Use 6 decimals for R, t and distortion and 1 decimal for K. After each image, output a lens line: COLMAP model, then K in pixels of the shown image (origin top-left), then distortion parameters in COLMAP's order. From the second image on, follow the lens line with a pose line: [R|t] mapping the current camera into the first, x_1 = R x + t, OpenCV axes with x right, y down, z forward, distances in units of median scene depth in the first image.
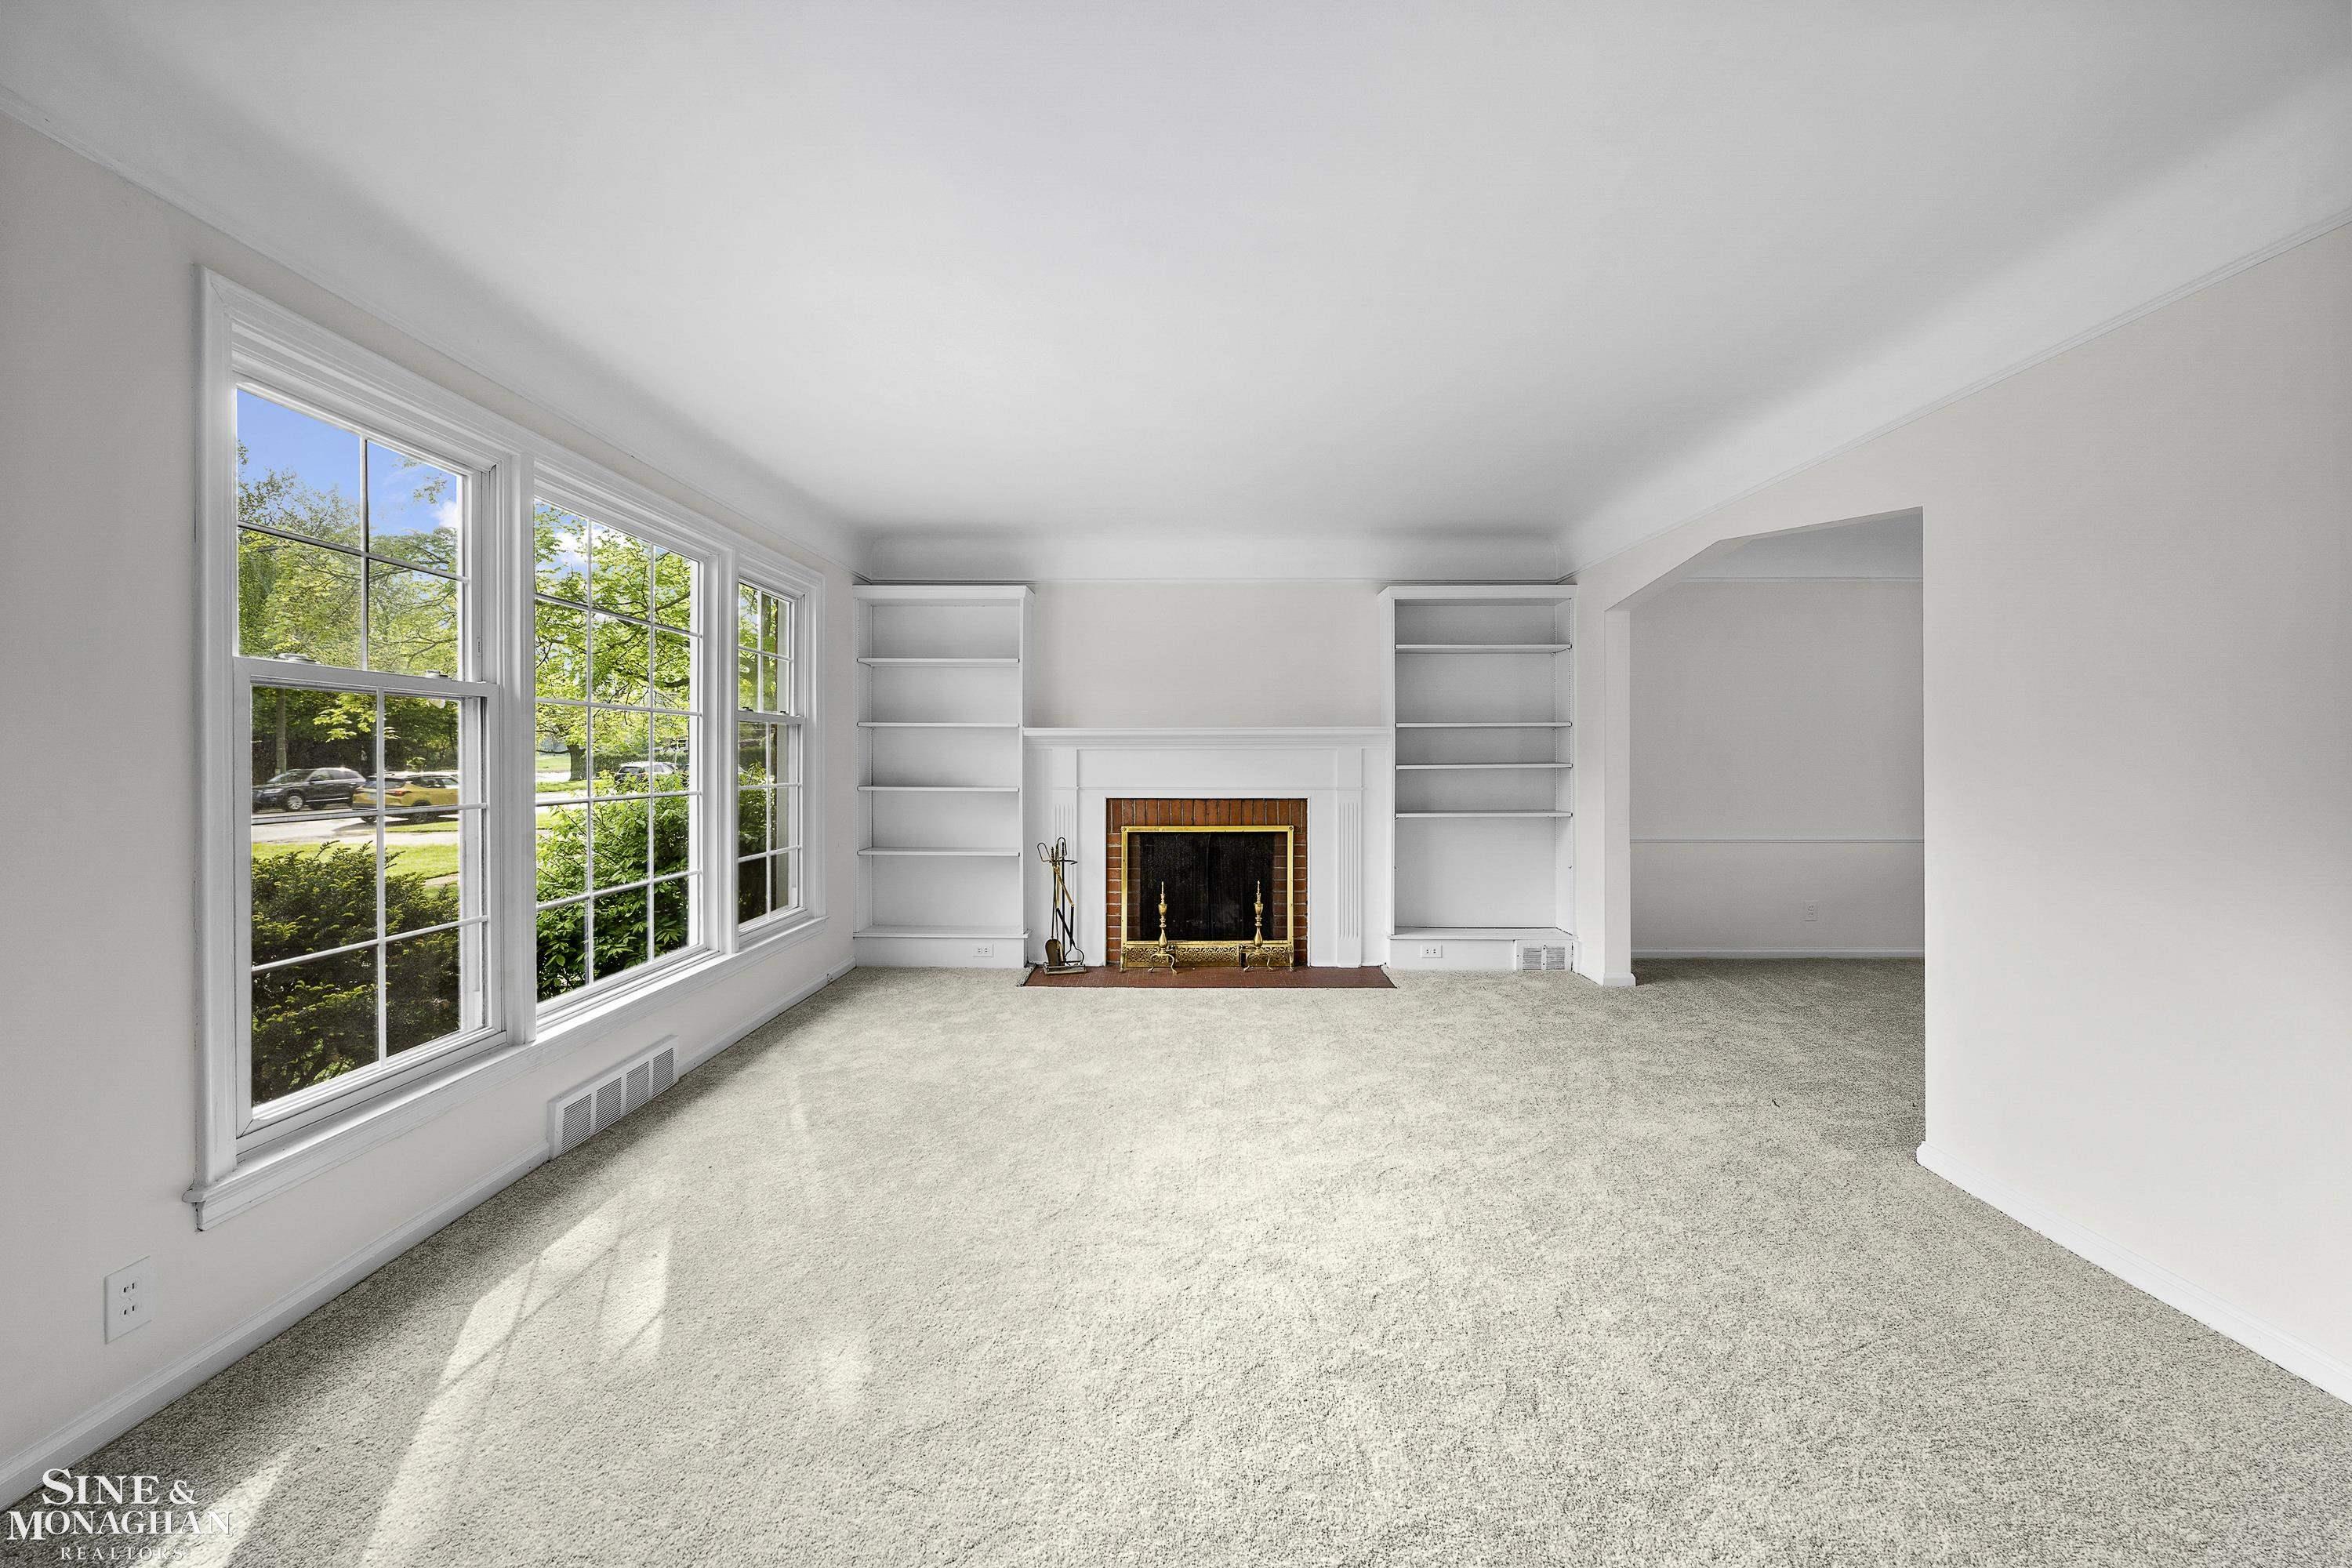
lens RADIAL K [[962.2, 0, 1177.7], [0, 962.2, 770.2], [0, 0, 1]] dist [0.003302, -0.000813]
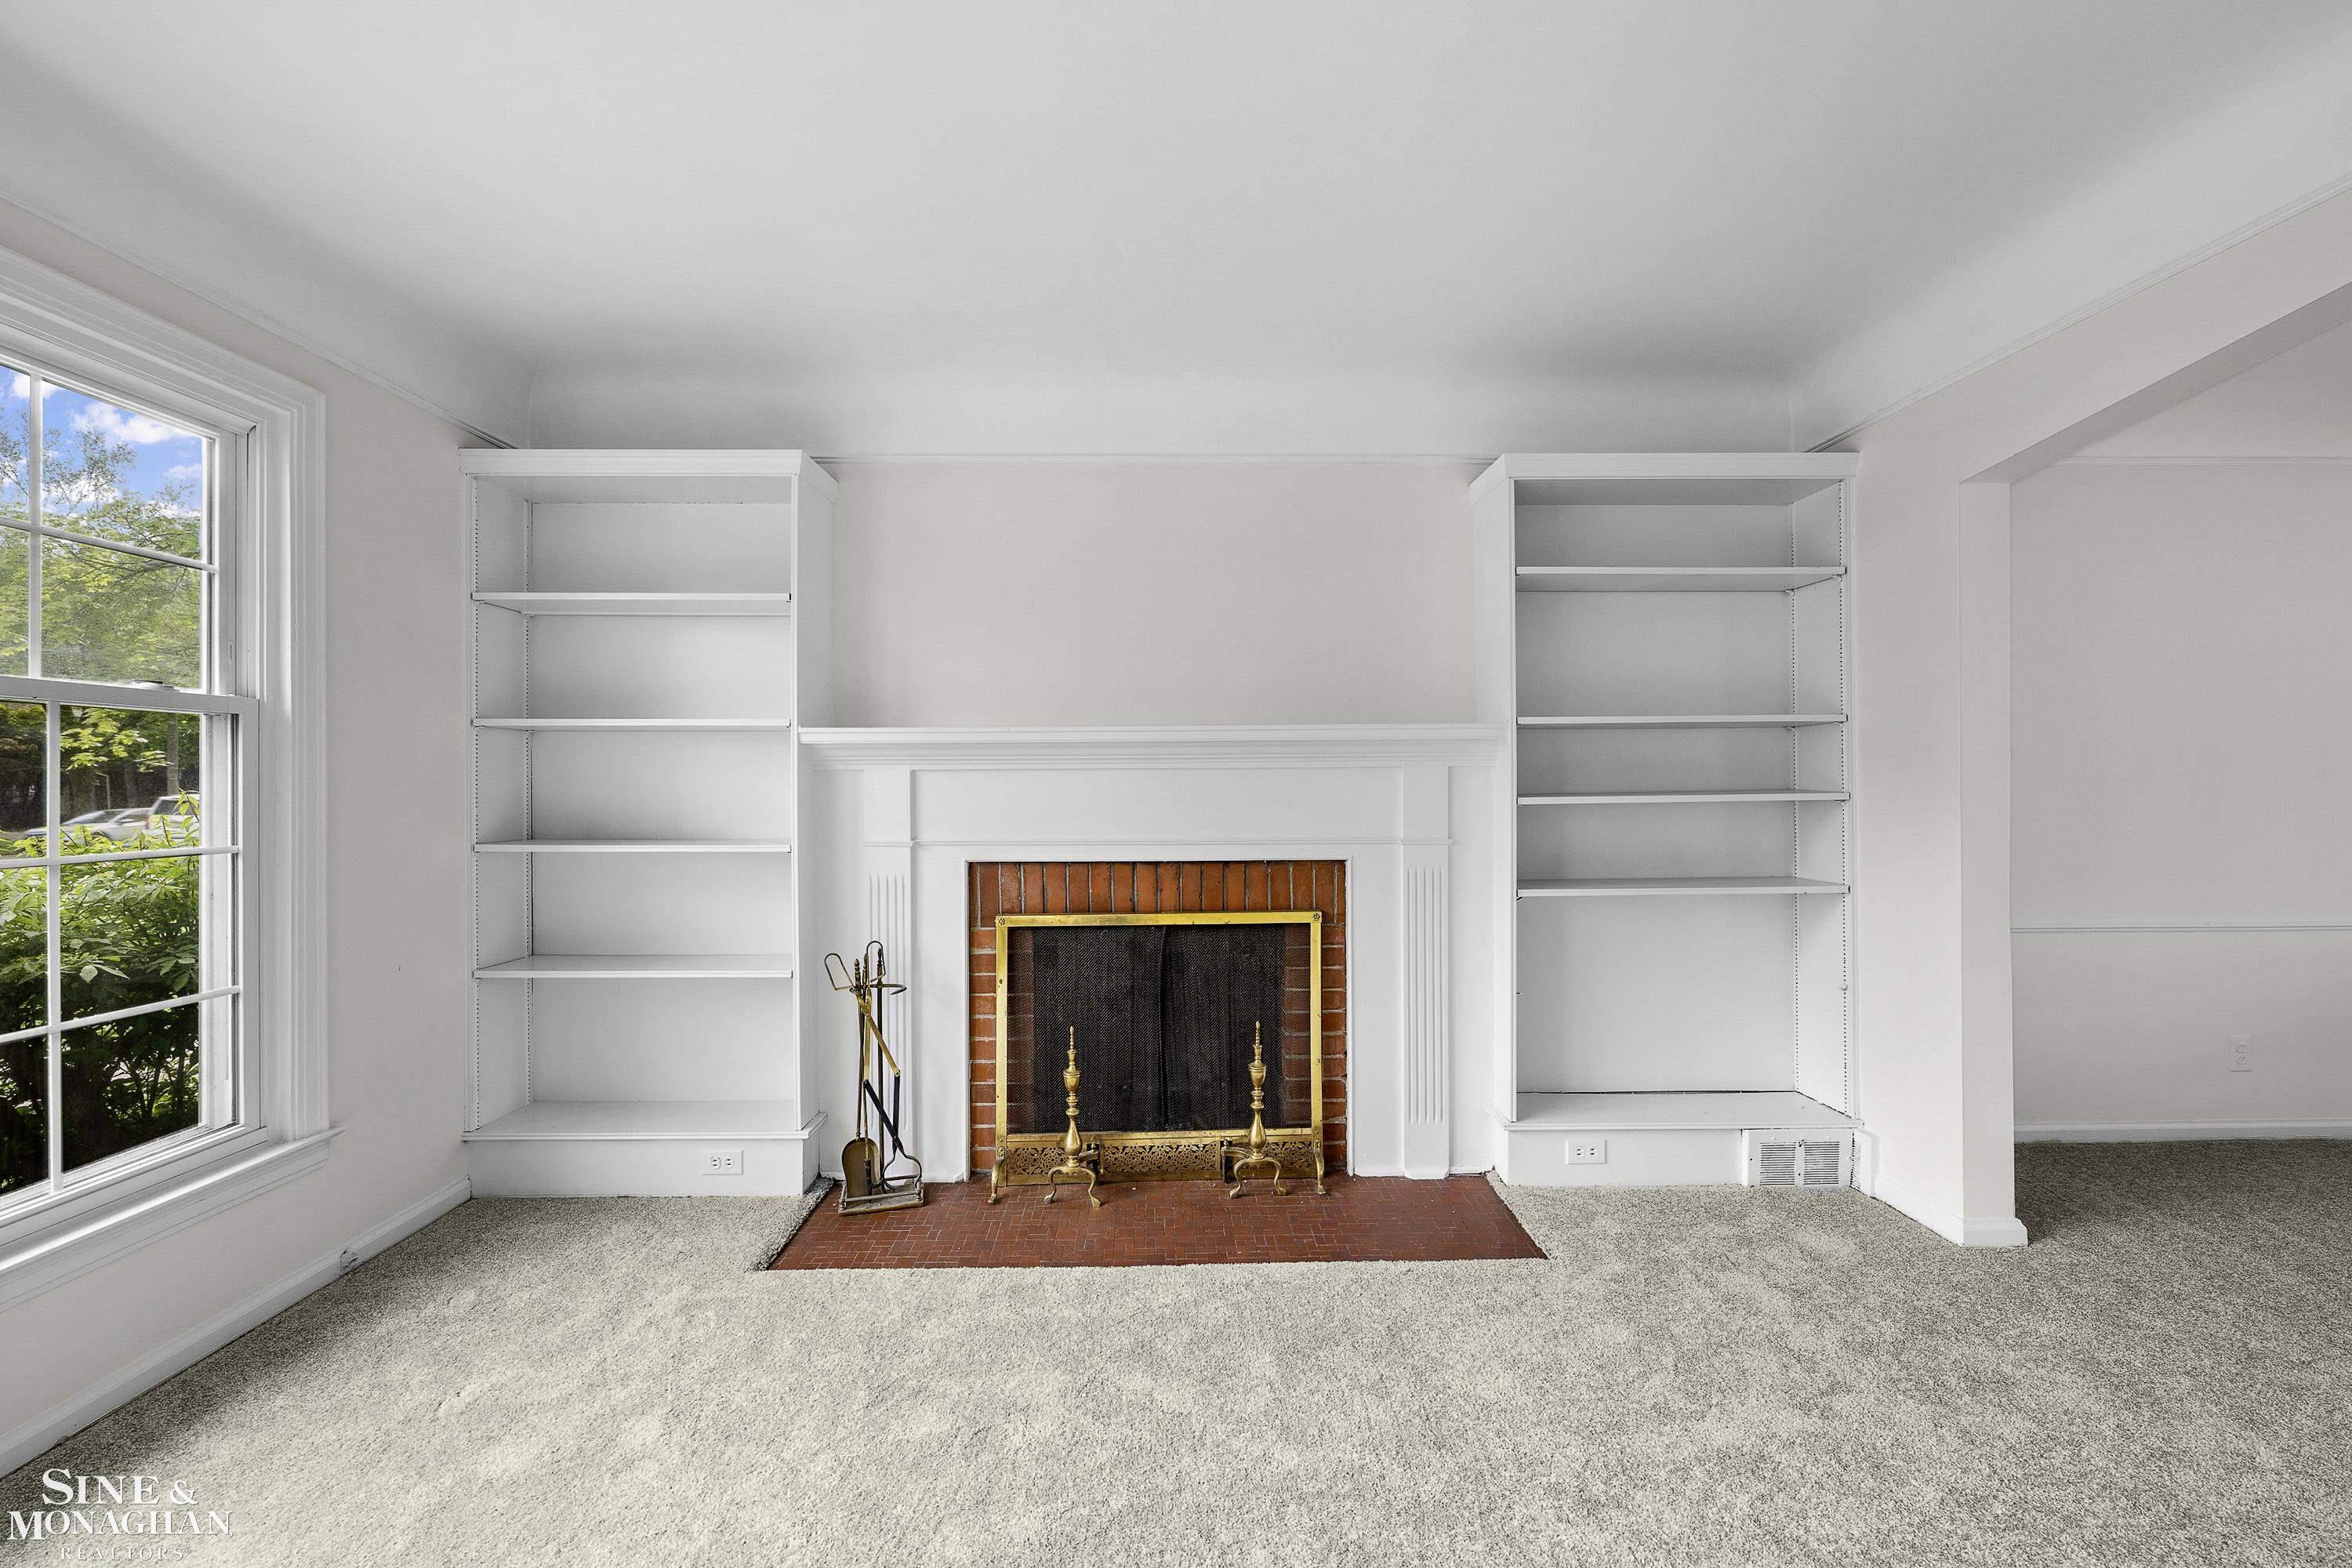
lens RADIAL K [[962.2, 0, 1169.0], [0, 962.2, 780.8], [0, 0, 1]] dist [0.003302, -0.000813]
pose [[0.997401, -0.004815, 0.071884, -0.001425], [0.005914, 0.999869, -0.015080, -0.007036], [-0.071802, 0.015466, 0.997299, 0.472729]]
